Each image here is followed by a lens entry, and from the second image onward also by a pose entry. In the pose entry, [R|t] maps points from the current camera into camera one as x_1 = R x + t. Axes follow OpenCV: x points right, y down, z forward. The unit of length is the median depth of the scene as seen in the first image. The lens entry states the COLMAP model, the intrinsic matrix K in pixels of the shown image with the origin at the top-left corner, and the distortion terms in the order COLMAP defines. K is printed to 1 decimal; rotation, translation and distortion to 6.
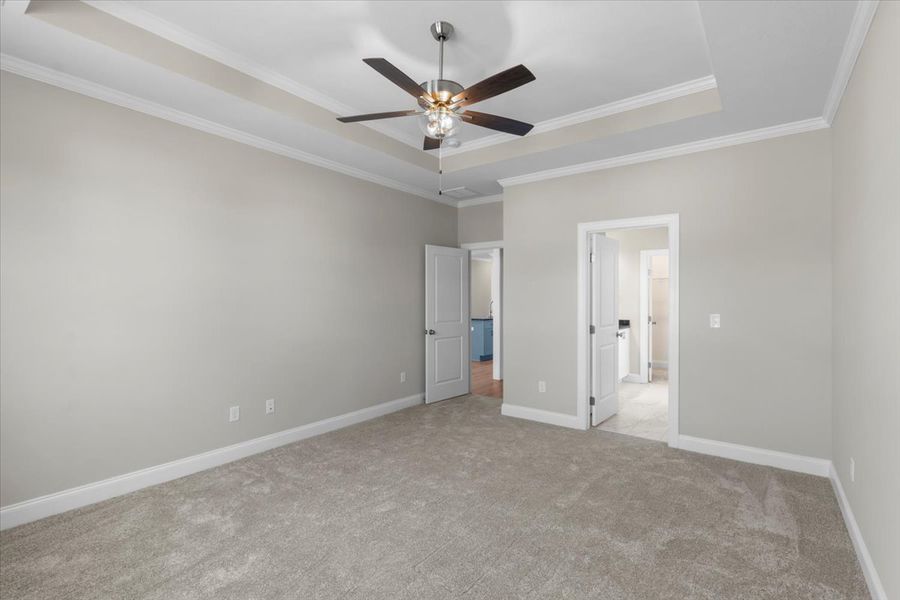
lens RADIAL K [[407.1, 0, 450.0], [0, 407.1, 300.0], [0, 0, 1]] dist [0.023287, -0.015693]
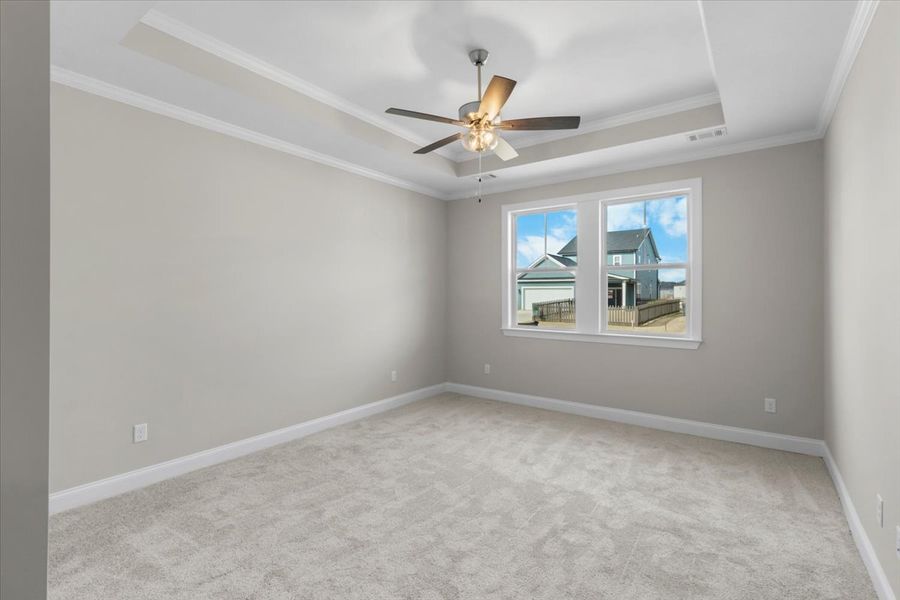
lens RADIAL K [[415.8, 0, 450.0], [0, 415.8, 300.0], [0, 0, 1]] dist [0.000054, -0.000058]
pose [[0.999951, -0.007821, 0.006044, -0.114836], [0.007756, 0.999913, 0.010708, -0.000309], [-0.006127, -0.010661, 0.999924, -0.151431]]
